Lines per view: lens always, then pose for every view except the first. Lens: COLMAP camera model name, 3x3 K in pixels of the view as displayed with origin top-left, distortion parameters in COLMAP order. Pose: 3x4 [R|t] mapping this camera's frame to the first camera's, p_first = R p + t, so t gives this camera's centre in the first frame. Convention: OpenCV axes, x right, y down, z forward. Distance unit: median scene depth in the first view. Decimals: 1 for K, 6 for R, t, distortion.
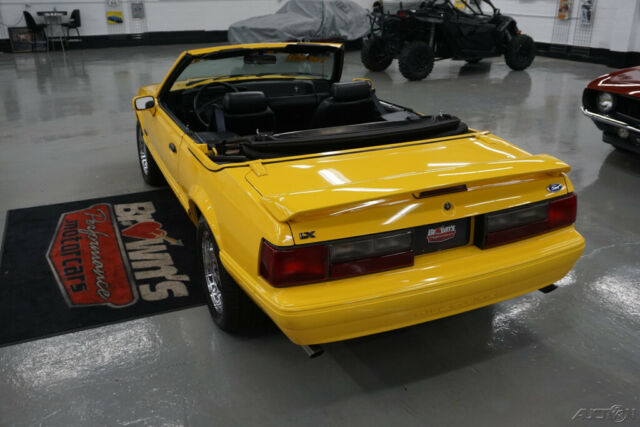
lens RADIAL K [[564.0, 0, 320.0], [0, 564.0, 213.5], [0, 0, 1]] dist [-0.001806, 0.017225]
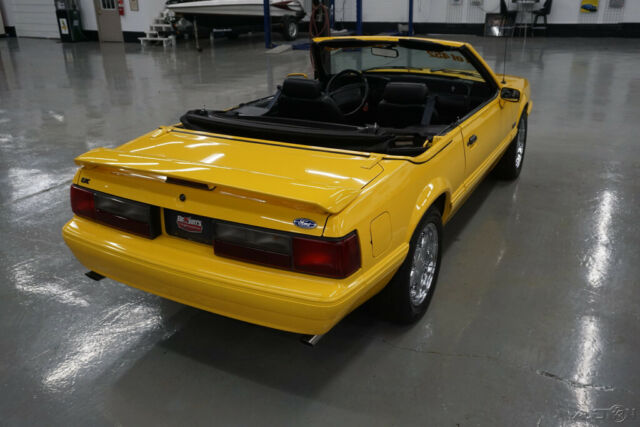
lens RADIAL K [[563.1, 0, 320.0], [0, 563.1, 213.5], [0, 0, 1]] dist [-0.005386, 0.007999]
pose [[0.609774, 0.296570, -0.734998, 0.652543], [-0.279920, 0.948176, 0.150357, -0.120055], [0.741499, 0.114057, 0.661188, 0.288088]]
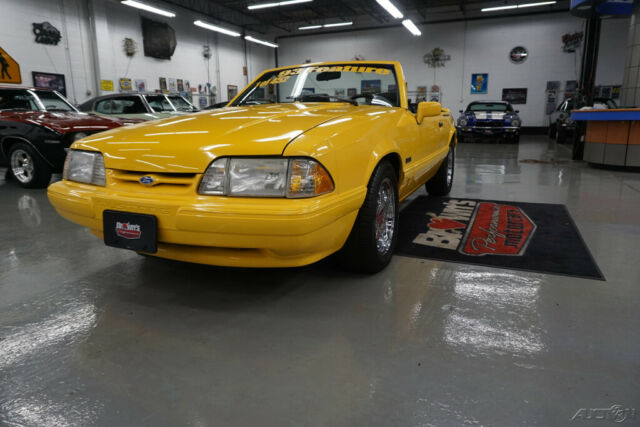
lens RADIAL K [[423.2, 0, 322.5], [0, 423.2, 203.5], [0, 0, 1]] dist [-0.021035, 0.007227]
pose [[-0.667767, -0.135031, 0.732020, -0.751446], [0.294028, 0.855589, 0.426045, -0.424916], [-0.683838, 0.499733, -0.531631, 1.594062]]
